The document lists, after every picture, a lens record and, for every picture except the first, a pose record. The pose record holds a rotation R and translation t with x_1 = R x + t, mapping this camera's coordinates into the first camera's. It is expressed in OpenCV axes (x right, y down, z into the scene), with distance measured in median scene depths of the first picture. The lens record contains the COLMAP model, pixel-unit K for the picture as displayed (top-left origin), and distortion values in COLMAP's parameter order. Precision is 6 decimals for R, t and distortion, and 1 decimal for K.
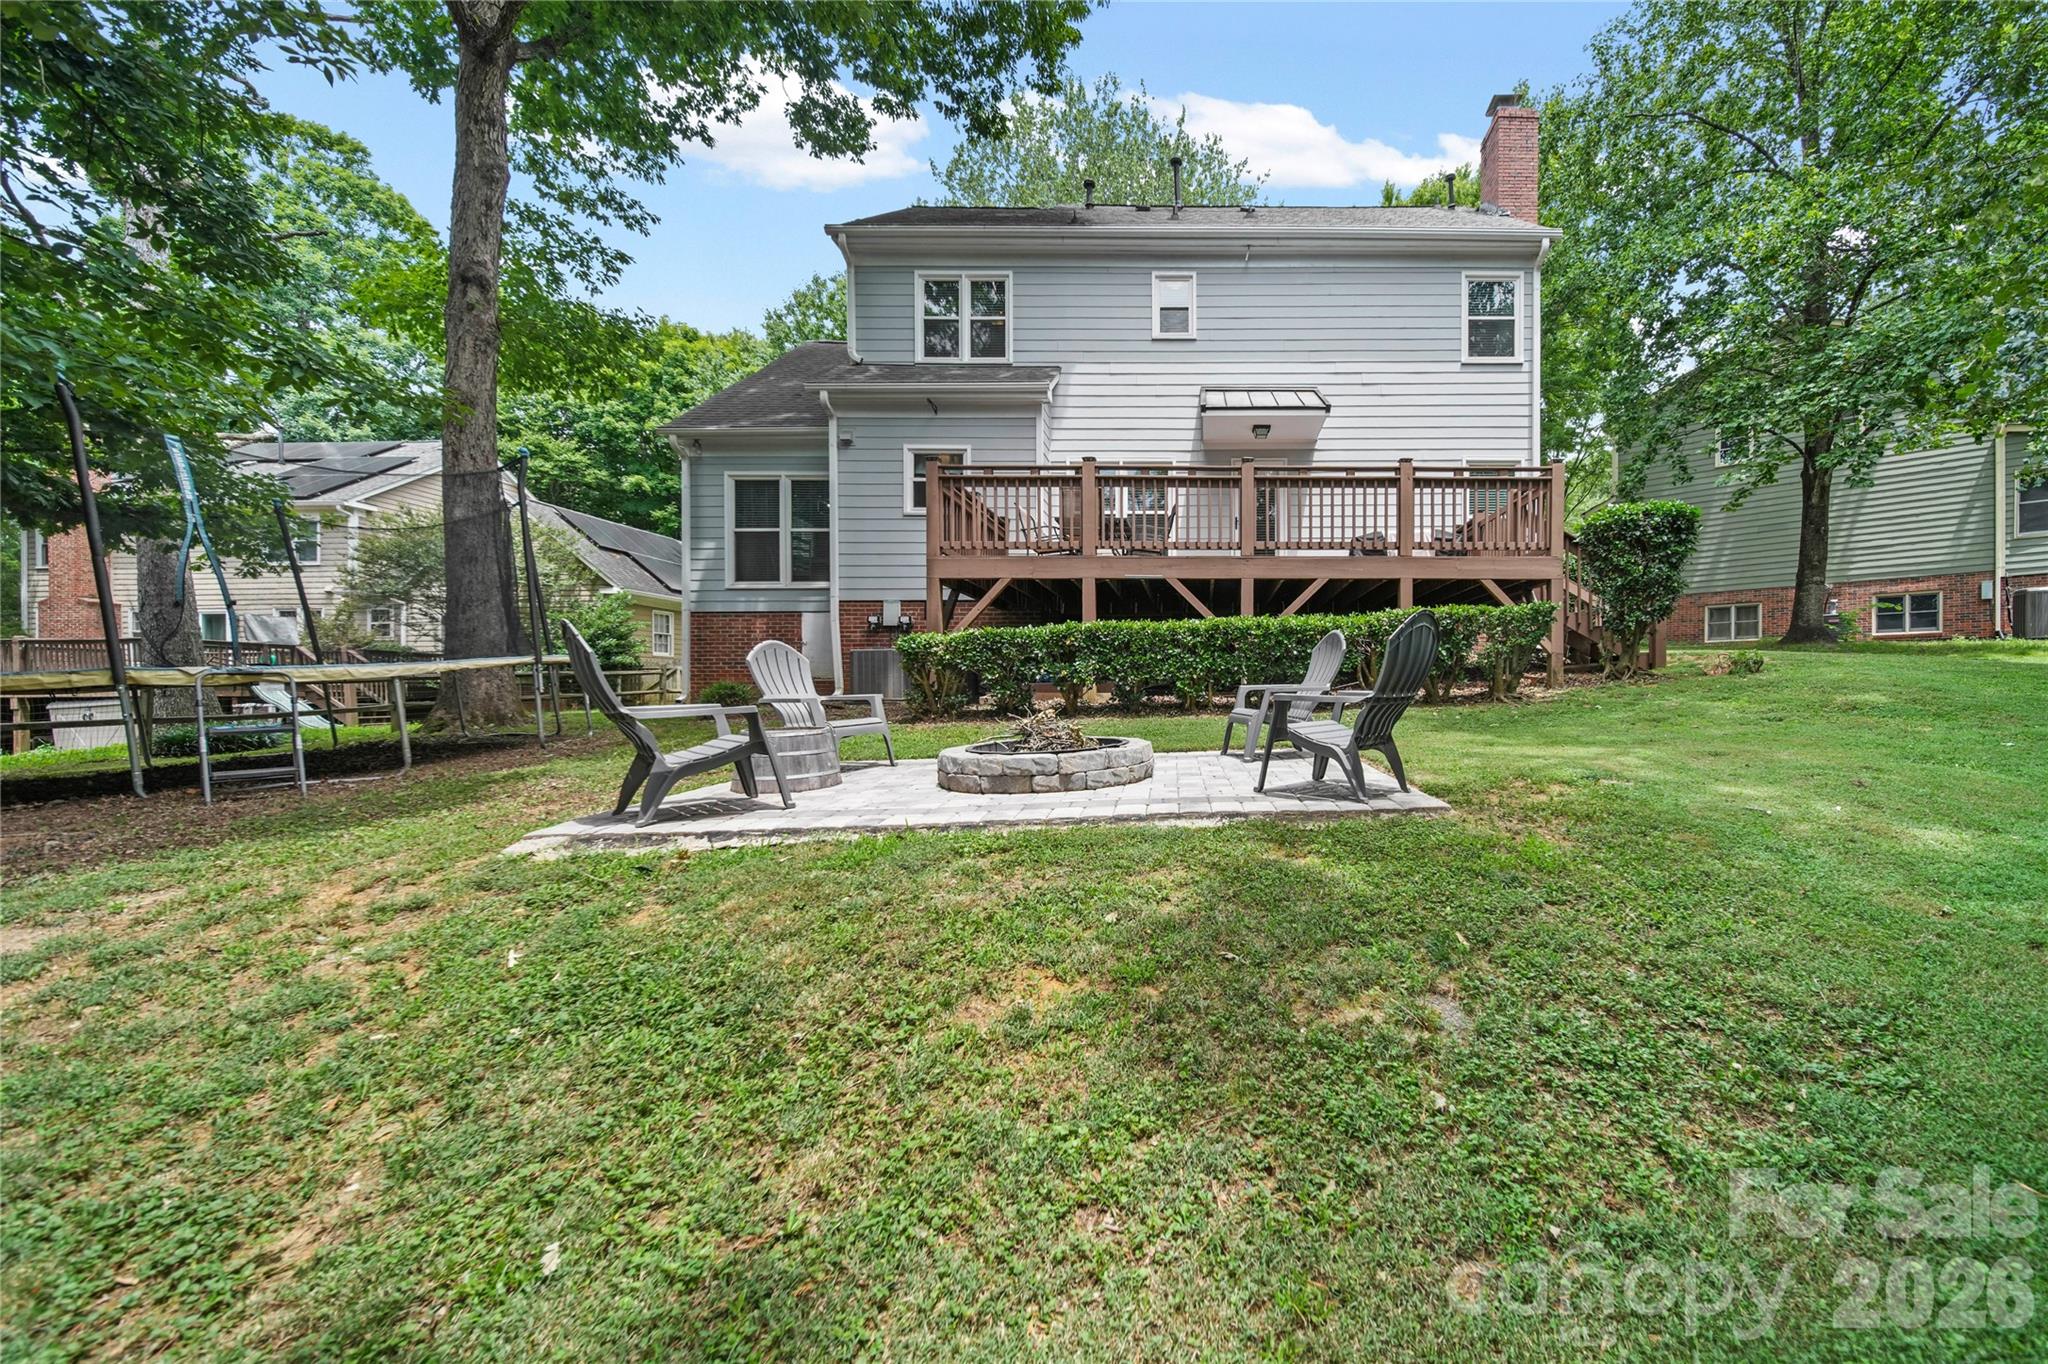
lens RADIAL K [[722.0, 0, 1019.8], [0, 722.0, 683.0], [0, 0, 1]] dist [-0.001401, 0.000000]
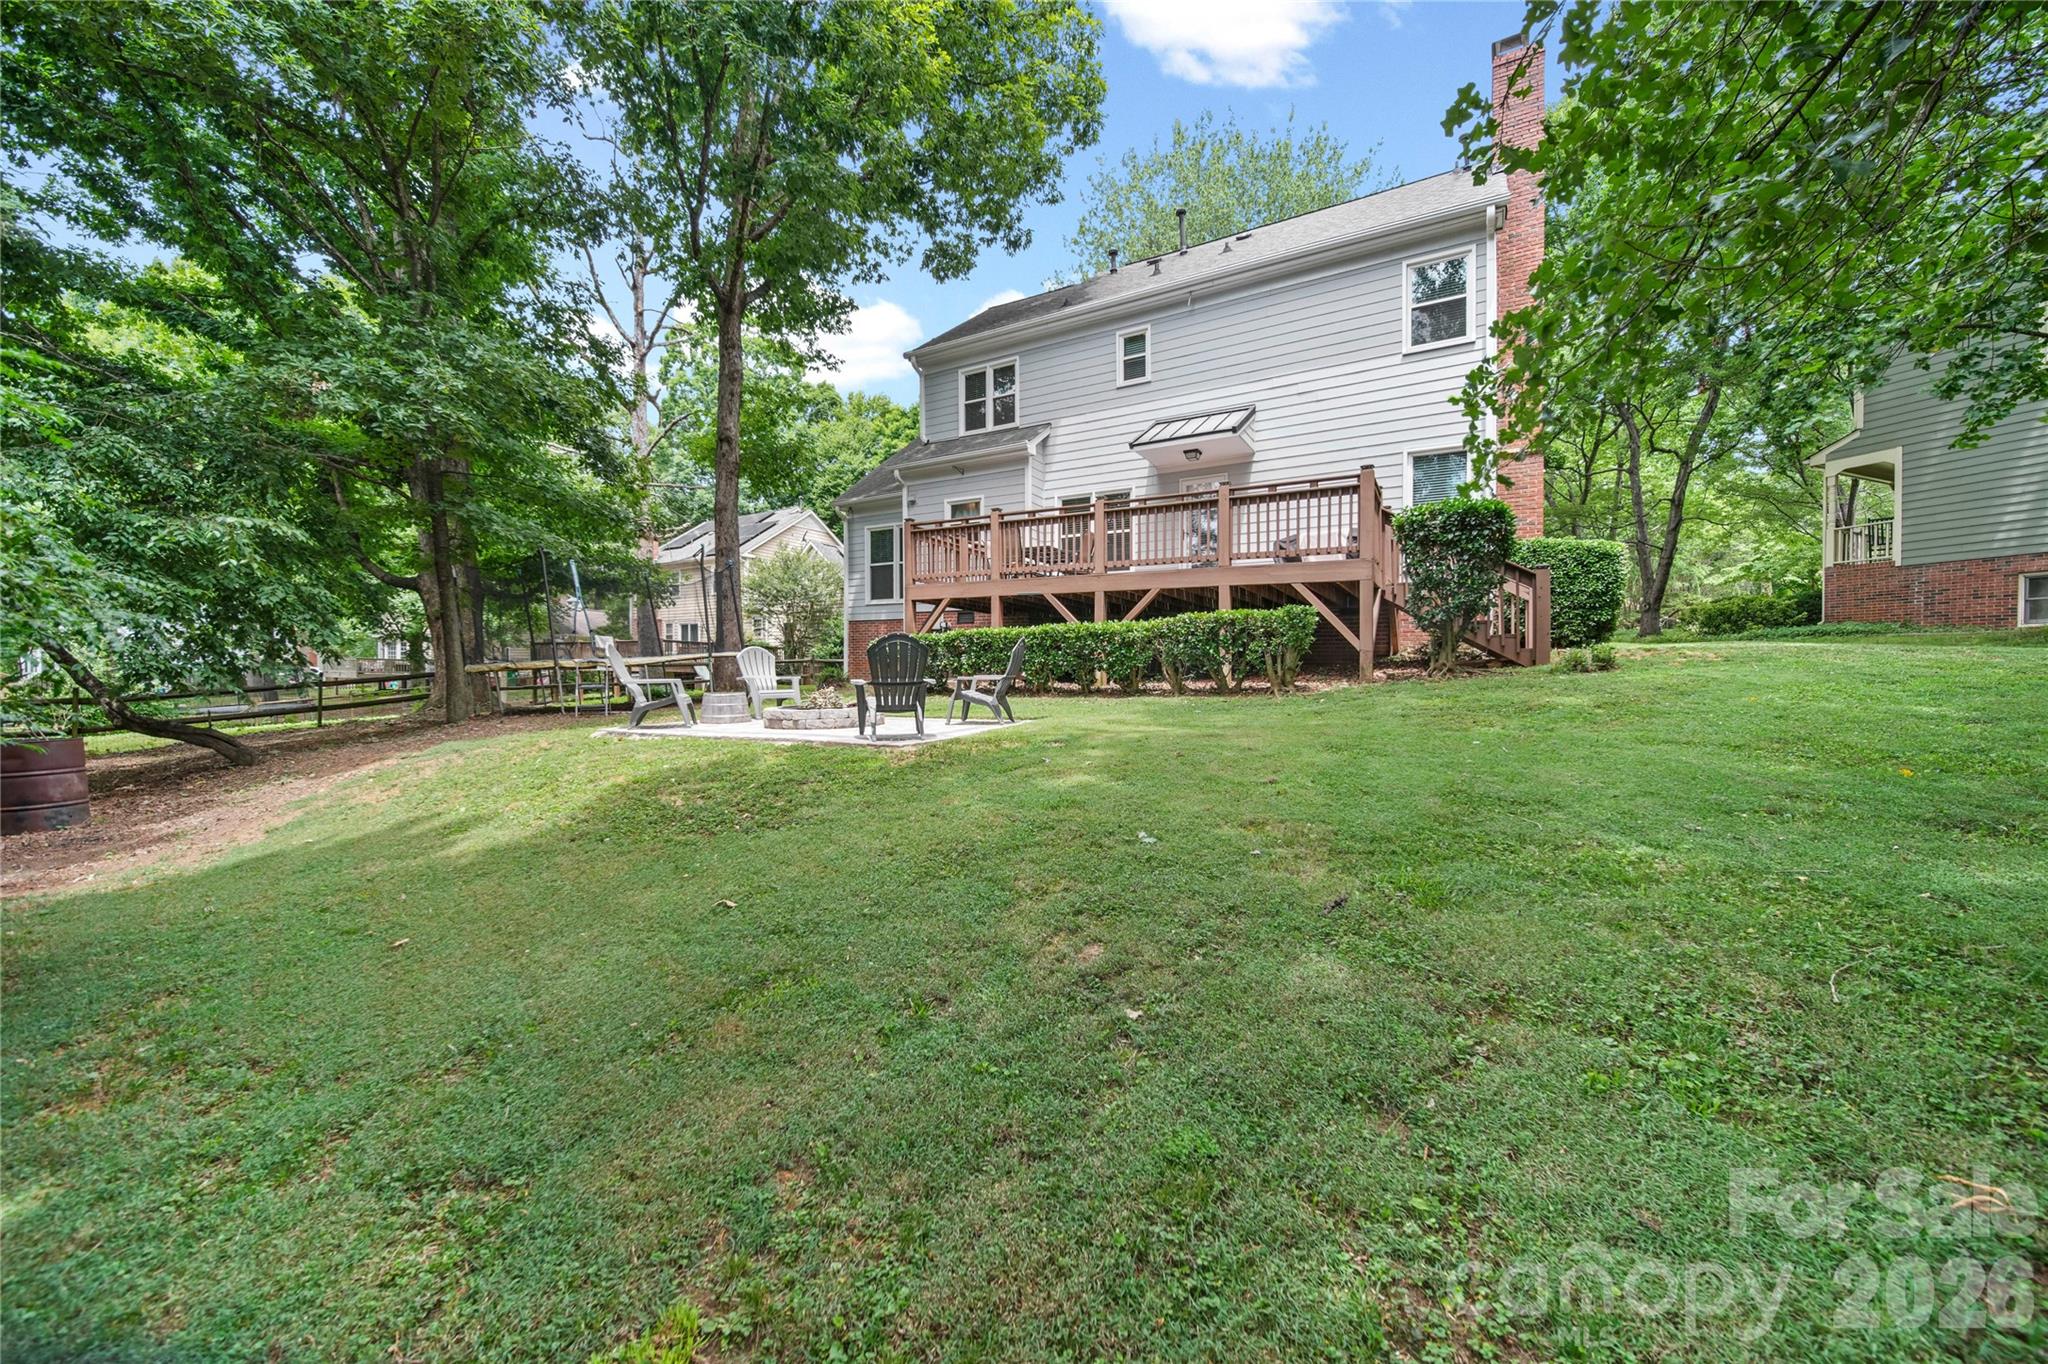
lens RADIAL K [[762.7, 0, 1025.0], [0, 762.7, 675.8], [0, 0, 1]] dist [0.000695, -0.001142]
pose [[0.844316, 0.019505, -0.535491, 0.772899], [-0.014888, 0.999805, 0.012944, -0.010664], [0.535639, -0.002957, 0.844442, -0.165435]]
